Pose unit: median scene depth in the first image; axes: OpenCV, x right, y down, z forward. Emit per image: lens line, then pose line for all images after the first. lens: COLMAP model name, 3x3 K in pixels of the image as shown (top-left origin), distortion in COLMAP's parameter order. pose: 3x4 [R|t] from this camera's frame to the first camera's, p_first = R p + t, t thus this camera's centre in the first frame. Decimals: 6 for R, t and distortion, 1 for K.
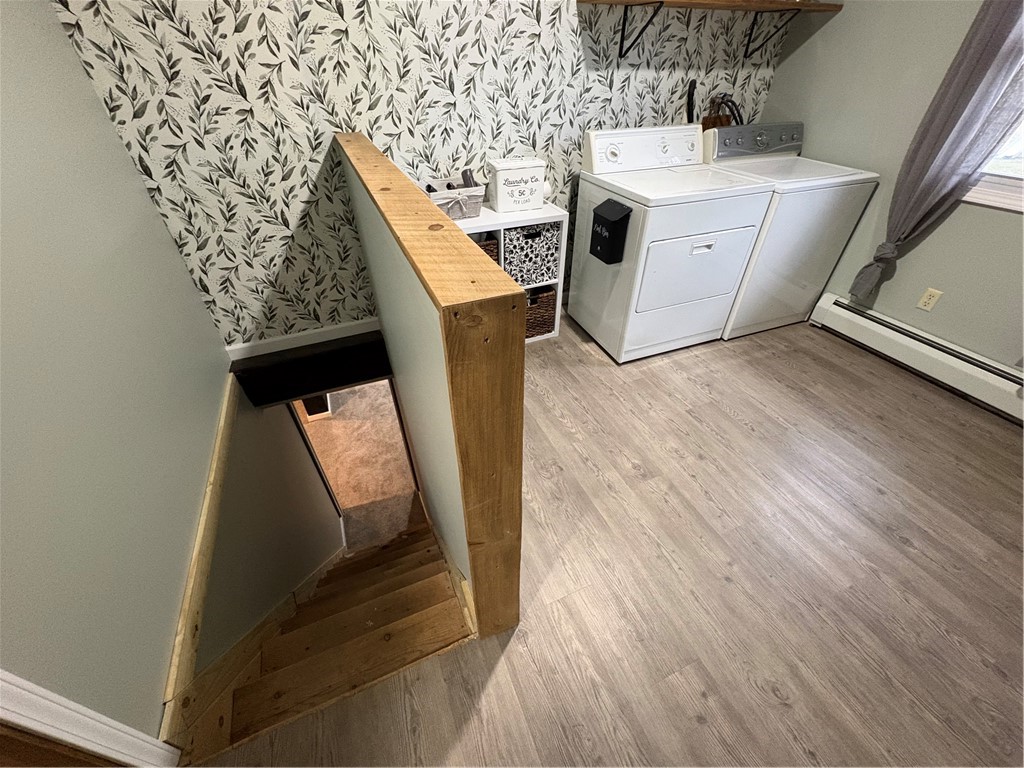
lens RADIAL K [[407.1, 0, 510.5], [0, 407.1, 382.2], [0, 0, 1]] dist [0.000132, -0.000280]
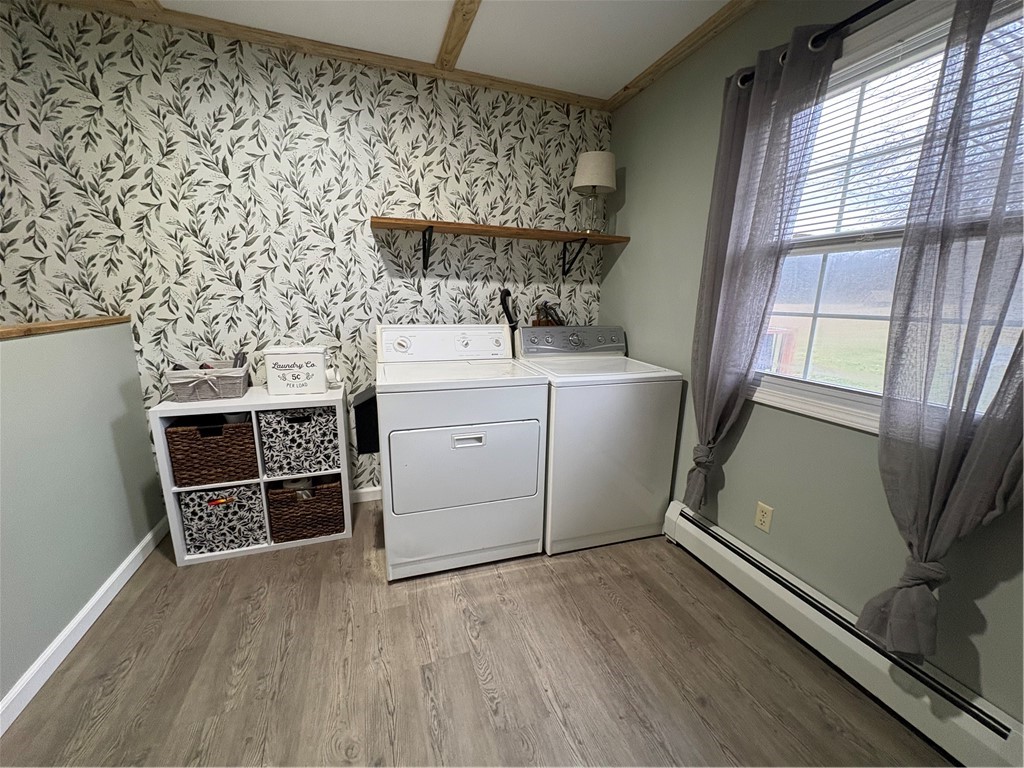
lens RADIAL K [[407.1, 0, 507.4], [0, 407.1, 383.1], [0, 0, 1]] dist [0.000132, -0.000280]
pose [[0.998065, 0.037387, -0.049676, 0.534108], [-0.055346, 0.898276, -0.435932, -0.061506], [0.028324, 0.437838, 0.898608, 0.157480]]
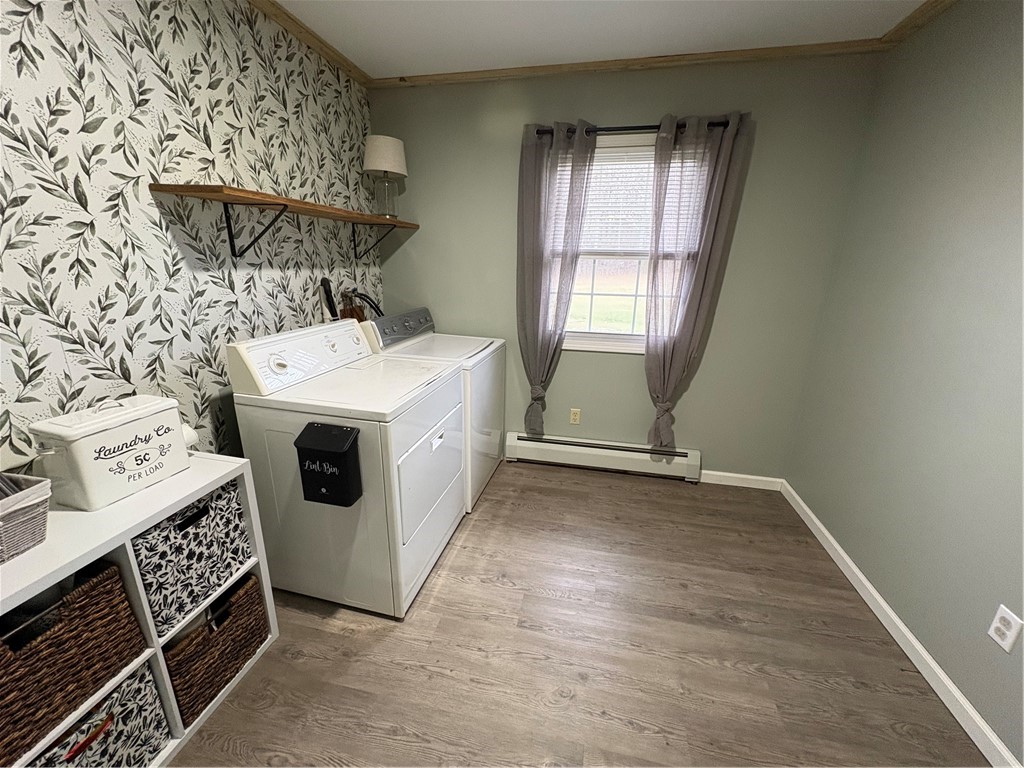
lens RADIAL K [[407.1, 0, 512.5], [0, 407.1, 383.6], [0, 0, 1]] dist [0.000132, -0.000280]
pose [[0.570762, -0.222267, 0.790460, -0.092331], [0.487114, 0.866629, -0.108043, -0.236743], [-0.661022, 0.446711, 0.602909, 0.279413]]
